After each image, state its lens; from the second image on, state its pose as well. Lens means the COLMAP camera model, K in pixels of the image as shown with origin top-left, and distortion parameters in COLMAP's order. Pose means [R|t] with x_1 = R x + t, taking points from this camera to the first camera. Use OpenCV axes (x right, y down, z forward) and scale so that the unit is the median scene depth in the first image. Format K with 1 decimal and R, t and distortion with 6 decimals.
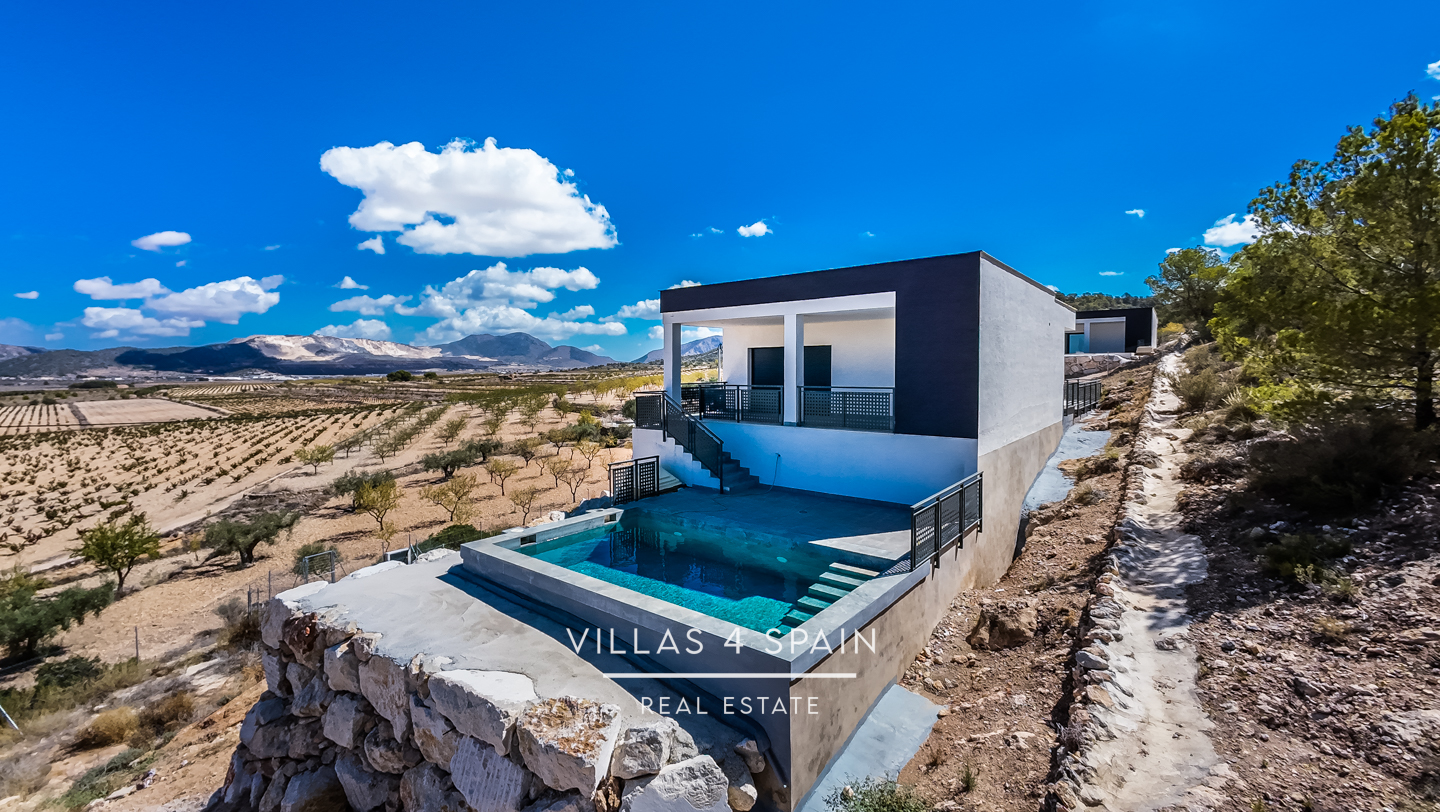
lens RADIAL K [[581.1, 0, 719.7], [0, 581.1, 401.7], [0, 0, 1]] dist [-0.000477, -0.000264]
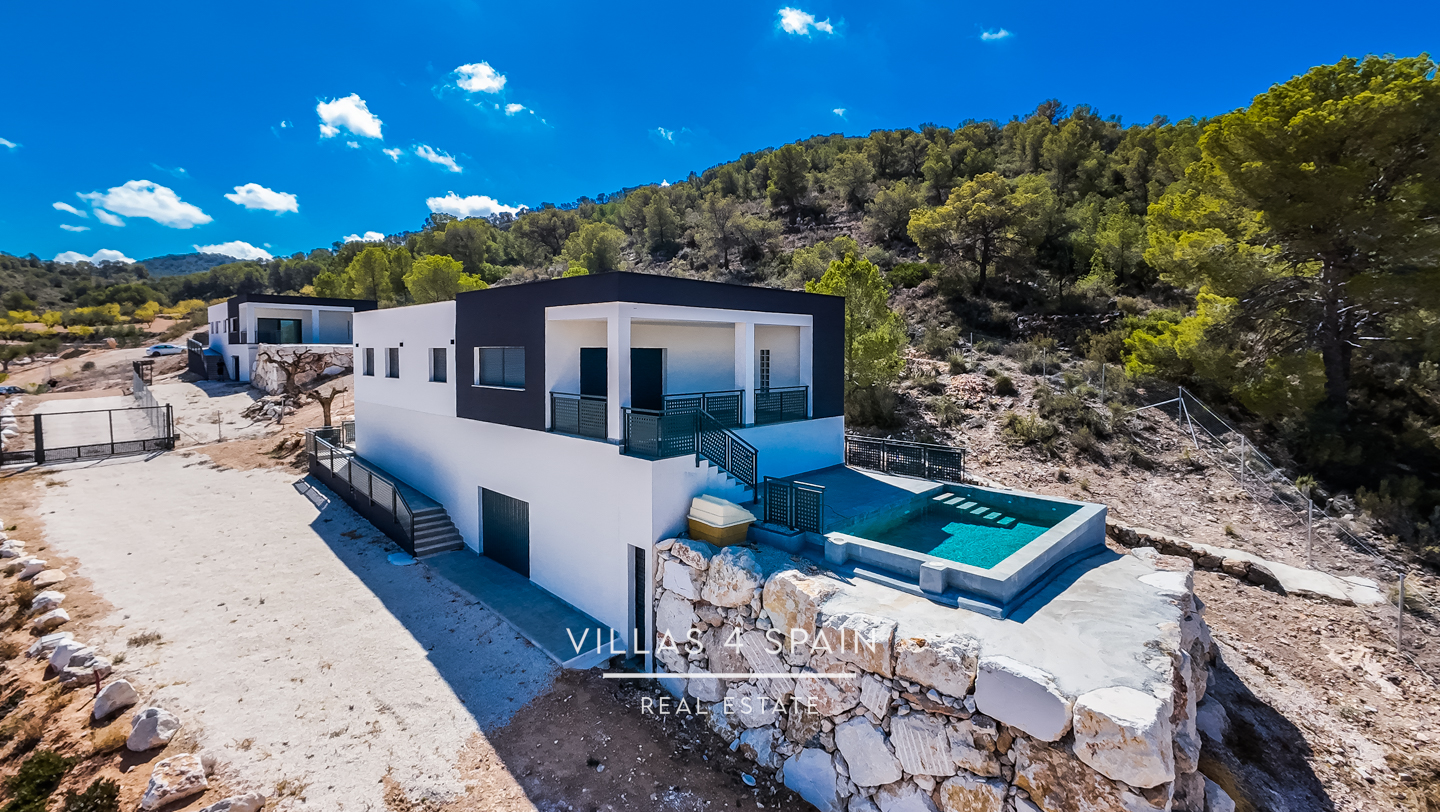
lens RADIAL K [[614.6, 0, 717.6], [0, 614.6, 369.1], [0, 0, 1]] dist [-0.000892, 0.000679]
pose [[0.098591, -0.019018, 0.994946, -0.949191], [0.057690, 0.998245, 0.013364, -0.077872], [-0.993454, 0.056081, 0.099515, 0.883332]]
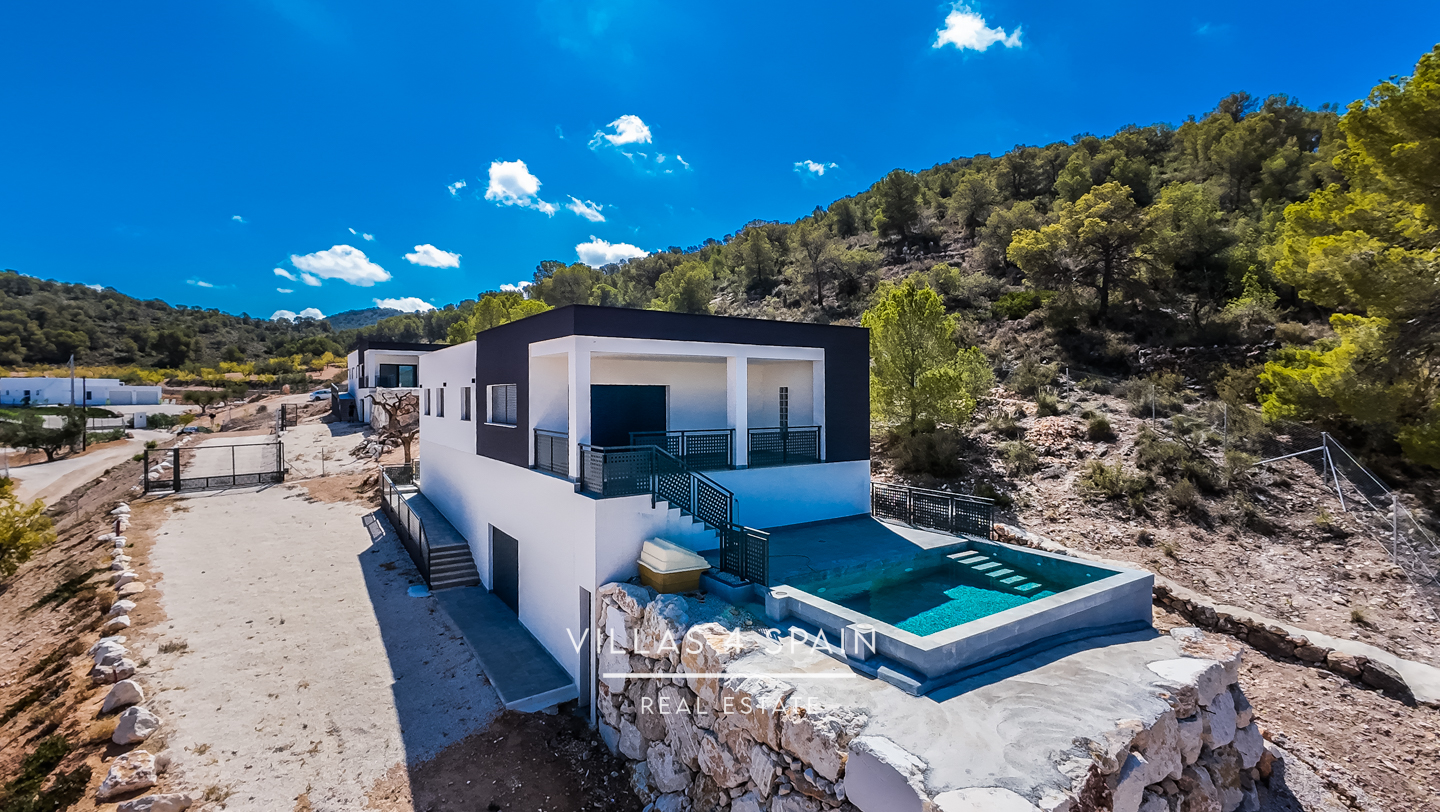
lens RADIAL K [[645.7, 0, 718.4], [0, 645.7, 397.1], [0, 0, 1]] dist [0.000663, -0.000360]
pose [[0.300638, 0.007219, 0.953711, -0.889028], [0.056300, 0.998093, -0.025302, -0.051779], [-0.952075, 0.061301, 0.299658, 0.656731]]
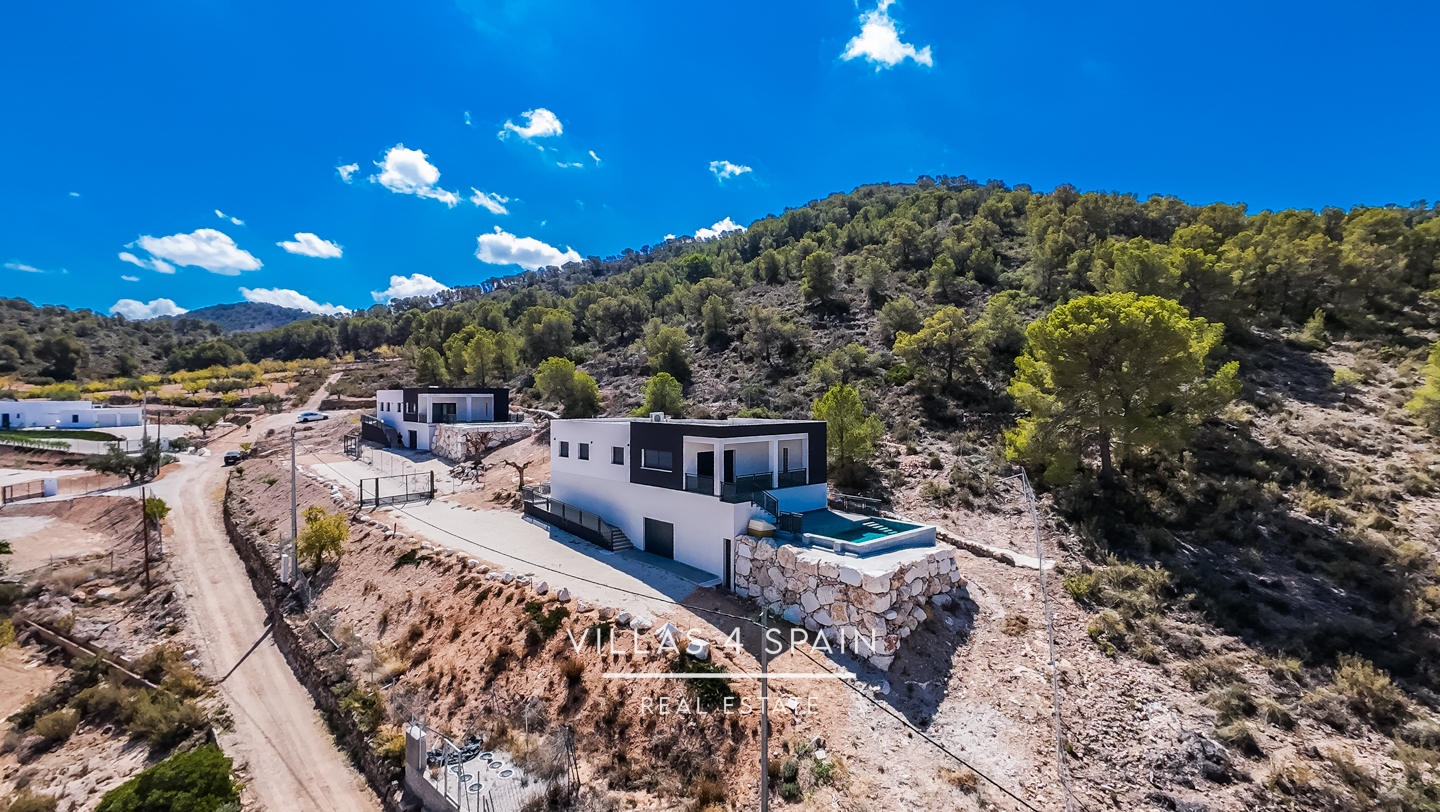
lens RADIAL K [[645.7, 0, 721.8], [0, 645.7, 399.5], [0, 0, 1]] dist [0.000663, -0.000360]
pose [[0.160732, 0.008634, 0.986960, -2.254751], [0.058513, 0.998120, -0.018260, -0.256871], [-0.985262, 0.060685, 0.159925, 0.735592]]
